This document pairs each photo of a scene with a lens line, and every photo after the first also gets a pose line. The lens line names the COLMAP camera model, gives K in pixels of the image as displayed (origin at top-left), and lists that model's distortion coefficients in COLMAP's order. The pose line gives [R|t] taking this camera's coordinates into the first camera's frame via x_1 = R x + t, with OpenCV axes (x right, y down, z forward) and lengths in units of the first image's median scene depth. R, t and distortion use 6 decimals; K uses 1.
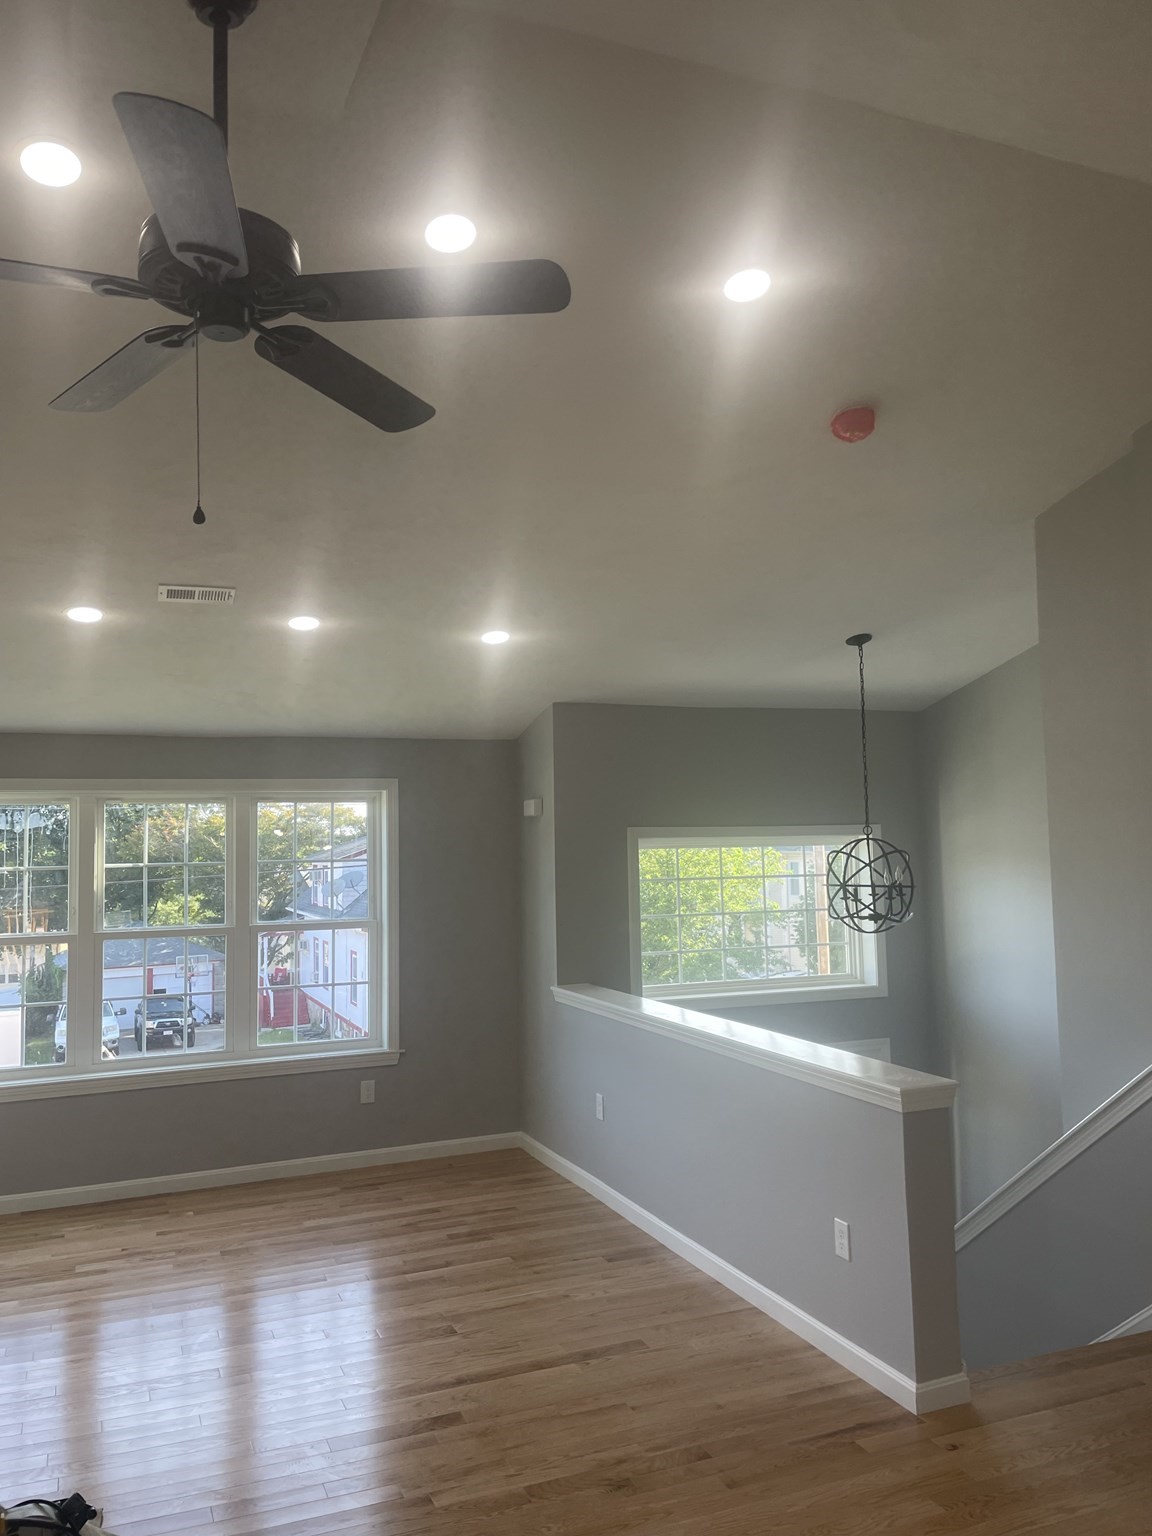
lens RADIAL K [[1174.7, 0, 574.9], [0, 1174.7, 757.1], [0, 0, 1]] dist [0.108813, -0.118107]
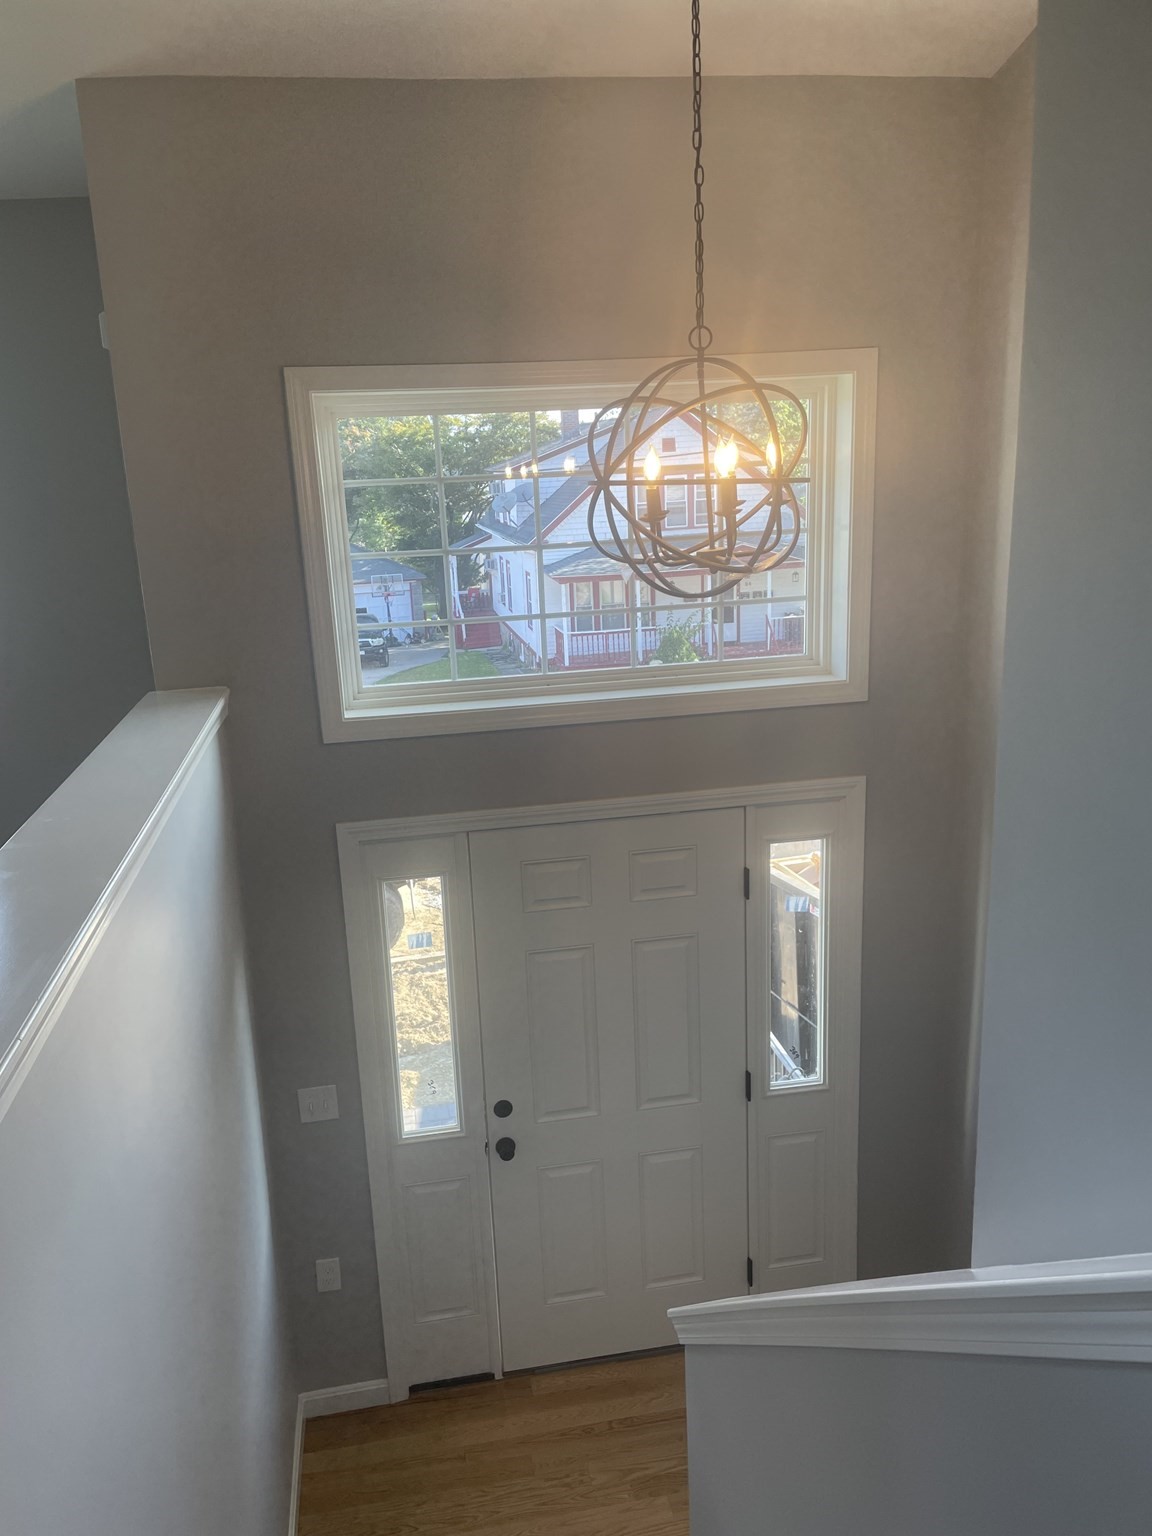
lens RADIAL K [[1174.7, 0, 574.9], [0, 1174.7, 757.1], [0, 0, 1]] dist [0.108813, -0.118107]
pose [[0.973913, 0.030859, -0.224816, 0.053345], [0.042538, 0.948321, 0.314447, 0.012172], [0.222901, -0.315807, 0.922269, 0.103545]]
